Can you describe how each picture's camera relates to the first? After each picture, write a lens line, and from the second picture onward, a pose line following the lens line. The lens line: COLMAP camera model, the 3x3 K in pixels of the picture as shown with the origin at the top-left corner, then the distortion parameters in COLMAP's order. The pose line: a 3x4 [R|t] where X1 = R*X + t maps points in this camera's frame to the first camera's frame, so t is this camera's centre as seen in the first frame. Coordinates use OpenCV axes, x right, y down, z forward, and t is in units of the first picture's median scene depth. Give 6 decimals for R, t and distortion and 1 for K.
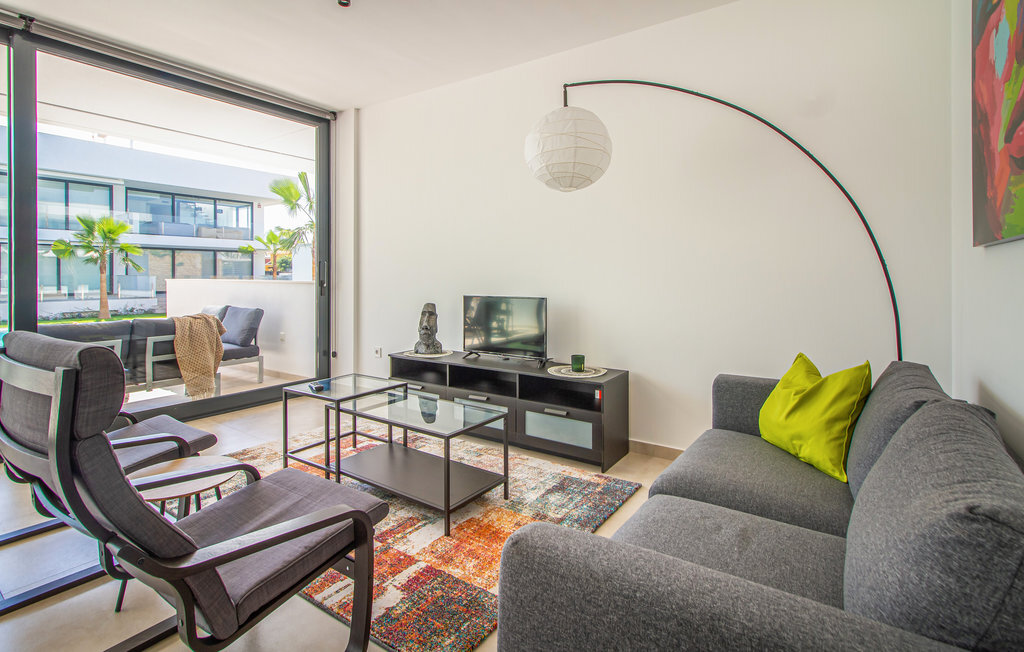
lens RADIAL K [[495.3, 0, 514.5], [0, 495.3, 271.4], [0, 0, 1]] dist [0.001993, 0.000322]
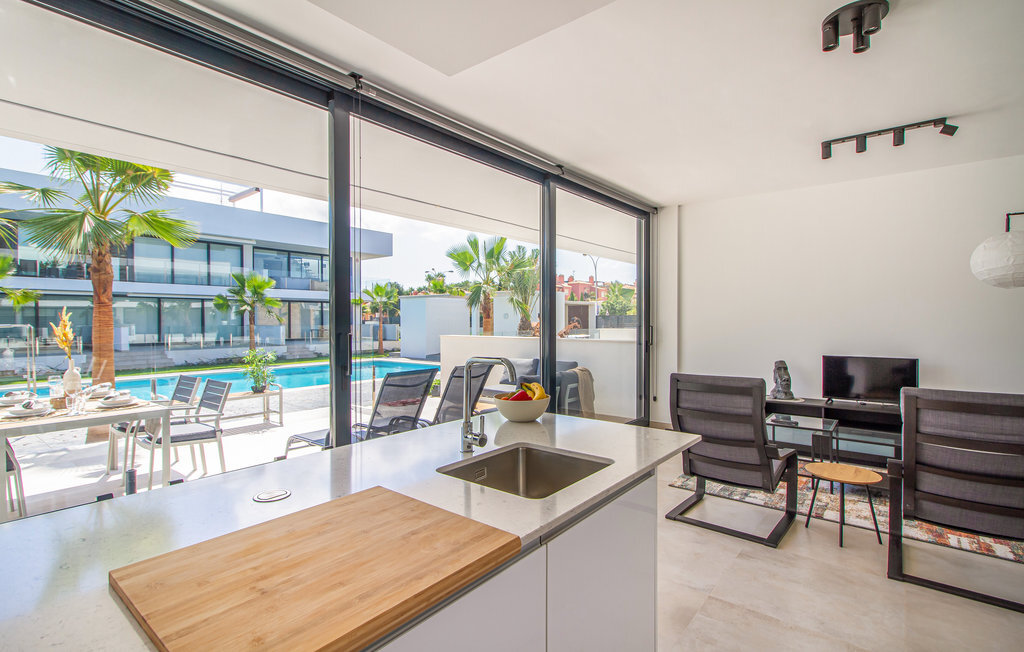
lens RADIAL K [[490.4, 0, 505.4], [0, 490.4, 312.8], [0, 0, 1]] dist [0.001640, 0.000350]
pose [[0.996186, -0.002787, -0.087209, -0.139833], [0.001953, 0.999952, -0.009641, -0.008961], [0.087231, 0.009434, 0.996143, -0.062037]]
